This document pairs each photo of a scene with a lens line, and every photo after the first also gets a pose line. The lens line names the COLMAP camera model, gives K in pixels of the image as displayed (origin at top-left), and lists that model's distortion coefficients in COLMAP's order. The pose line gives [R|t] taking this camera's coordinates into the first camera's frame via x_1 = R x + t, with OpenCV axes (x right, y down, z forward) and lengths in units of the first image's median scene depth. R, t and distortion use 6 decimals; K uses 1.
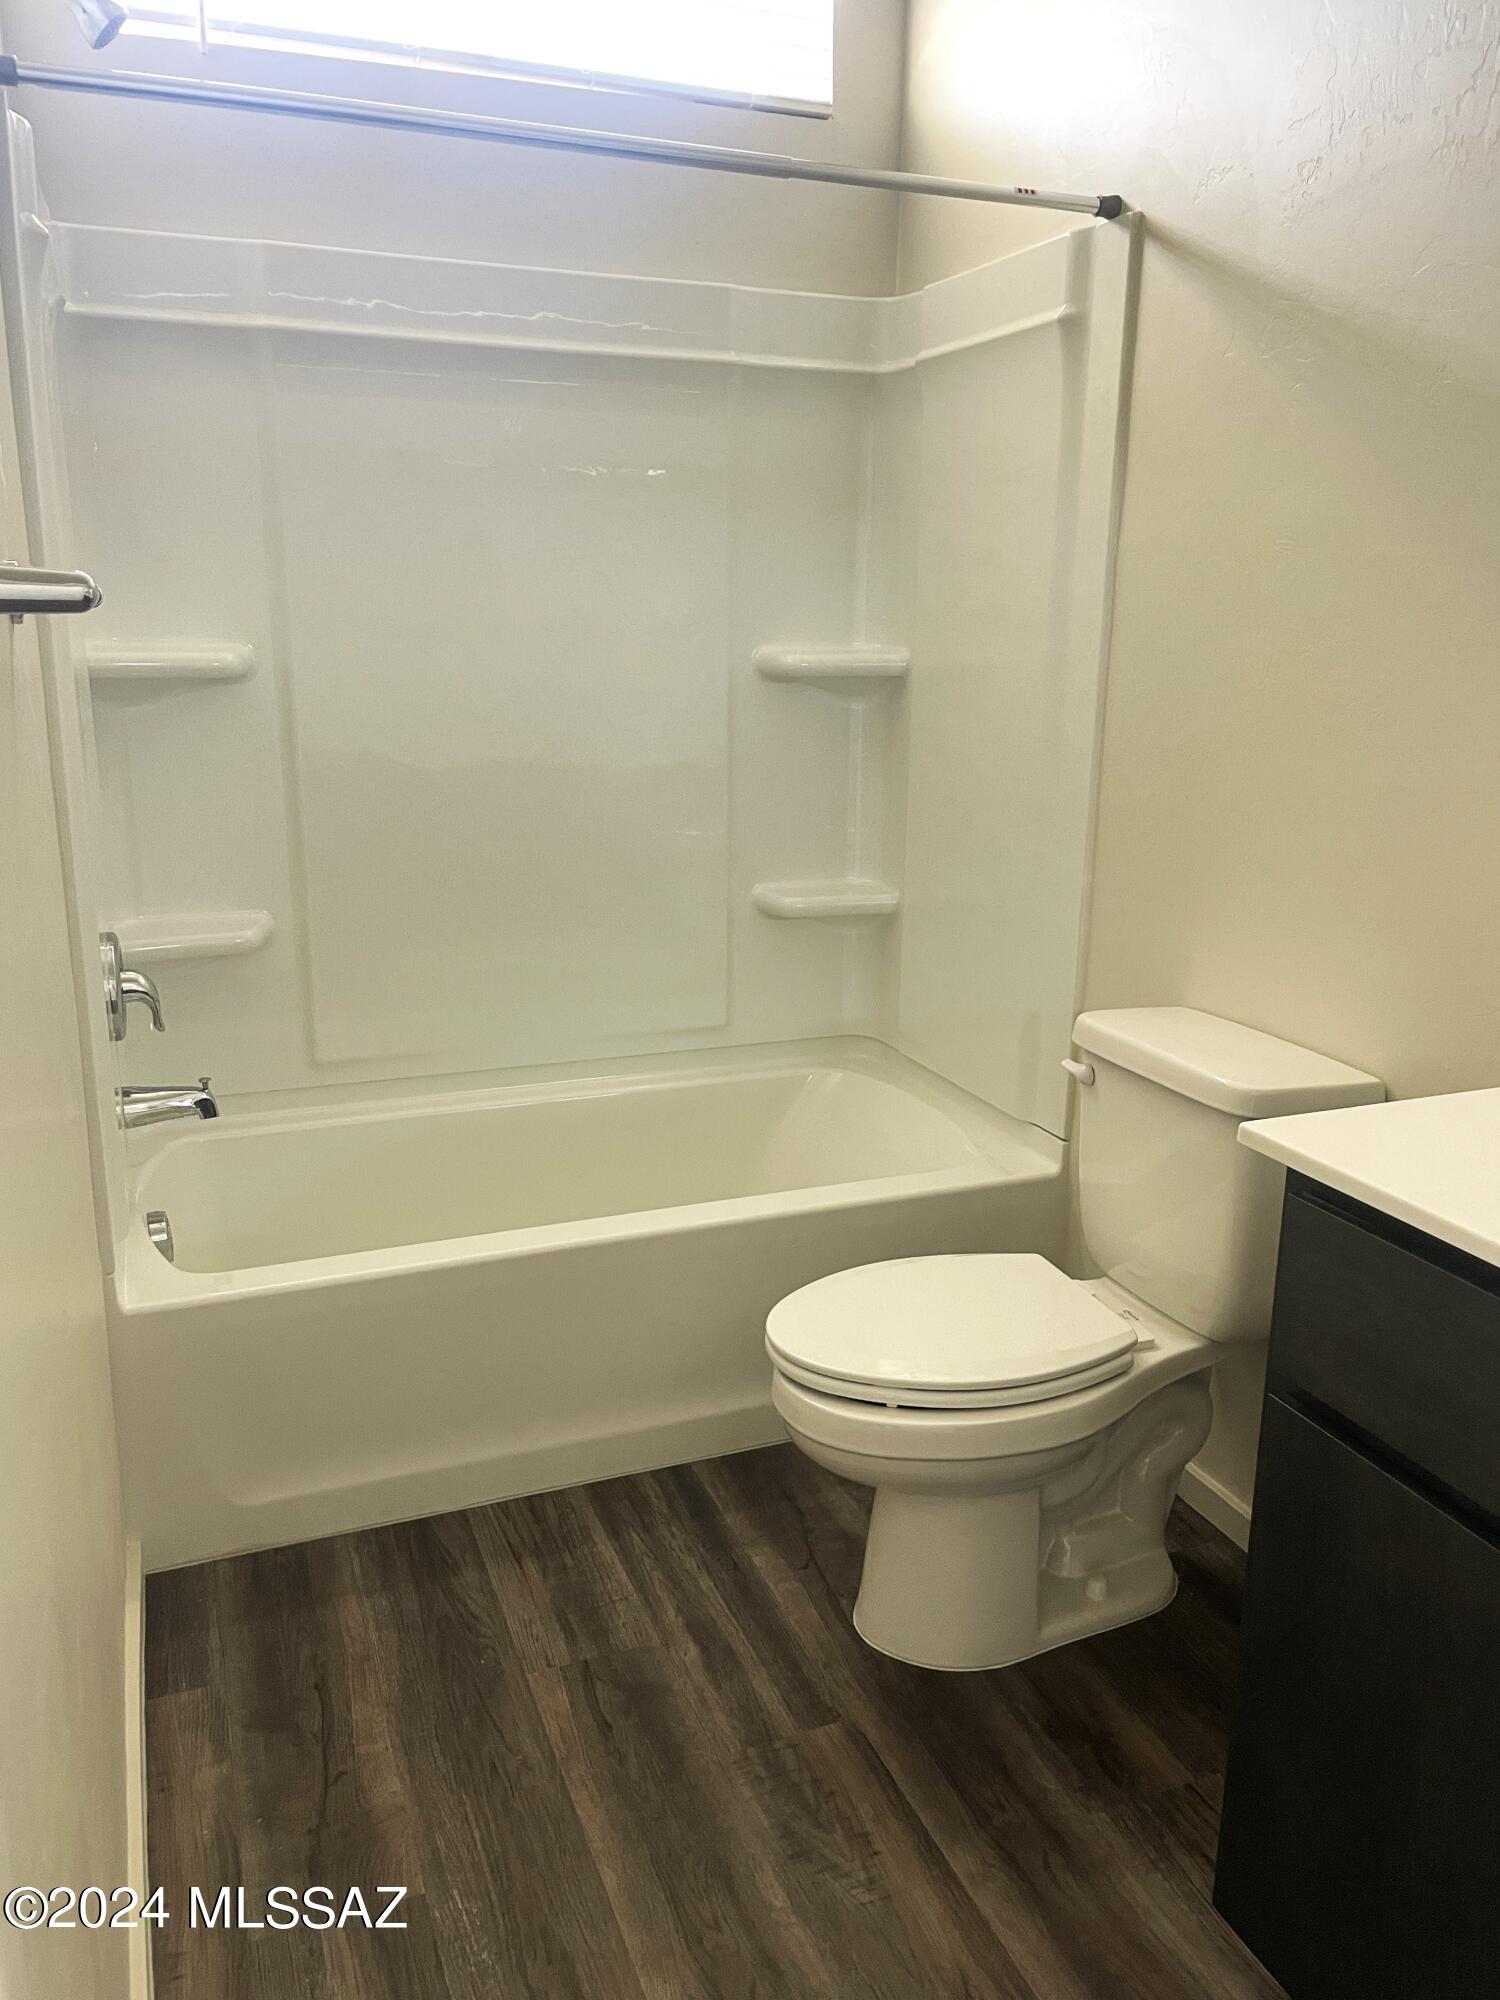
lens RADIAL K [[1505.7, 0, 750.0], [0, 1505.7, 1000.0], [0, 0, 1]] dist [0.075128, -0.102369]
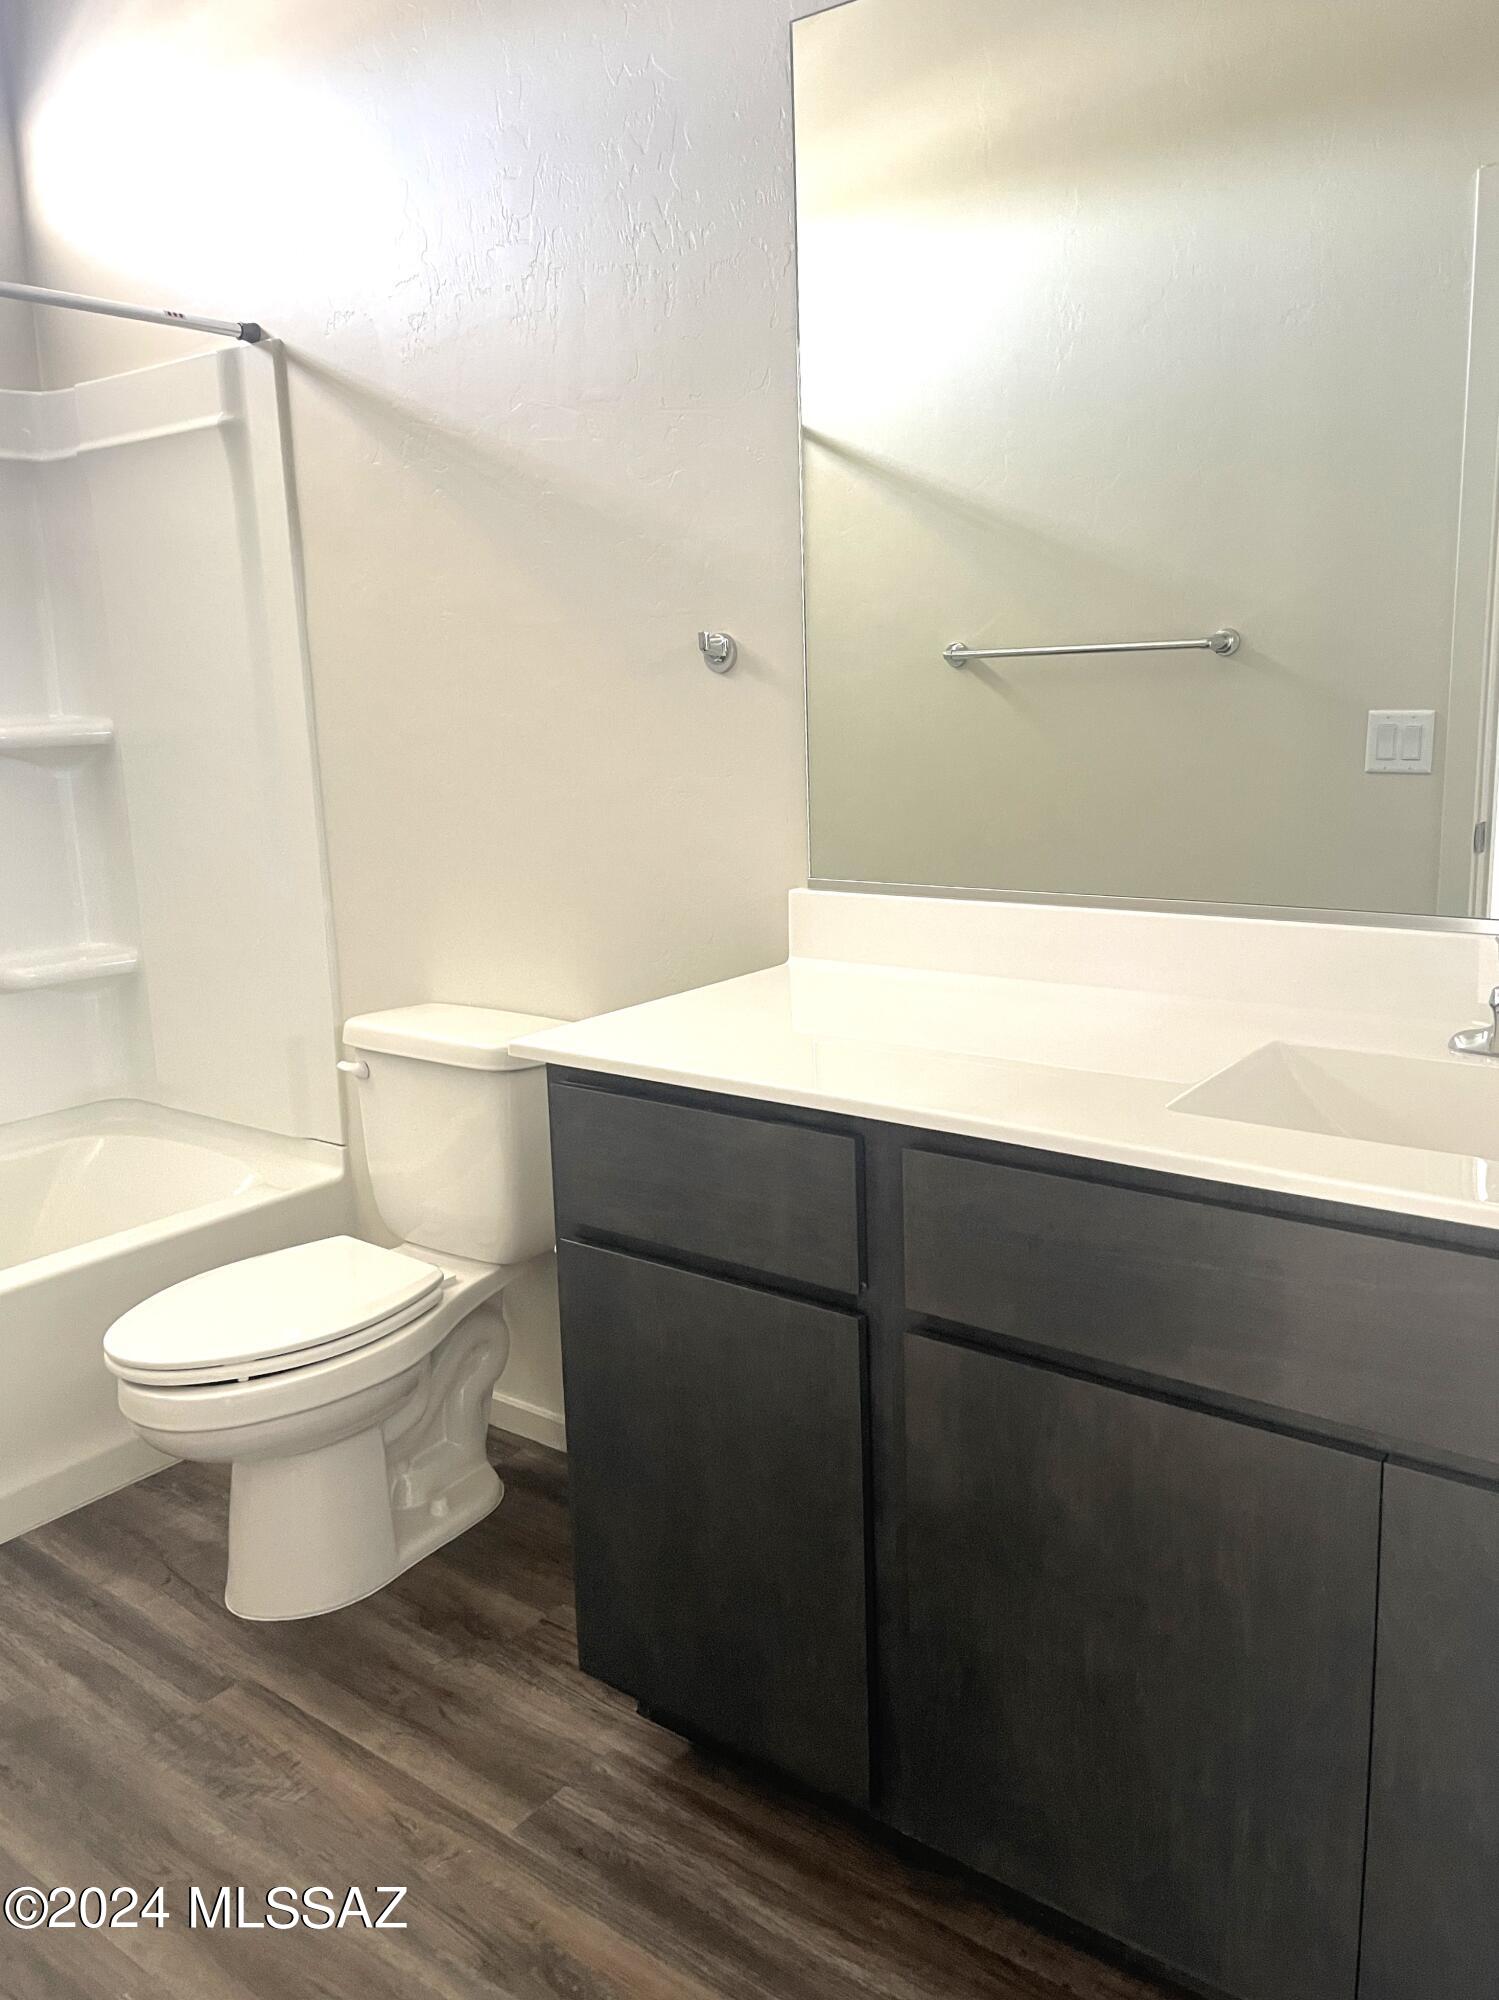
lens RADIAL K [[1560.9, 0, 749.5], [0, 1560.9, 1000.0], [0, 0, 1]] dist [0.081717, -0.097486]
pose [[0.859611, -0.139361, 0.491577, -0.106105], [0.167143, 0.985850, -0.012793, 0.062738], [-0.482838, 0.093161, 0.870740, -0.194872]]
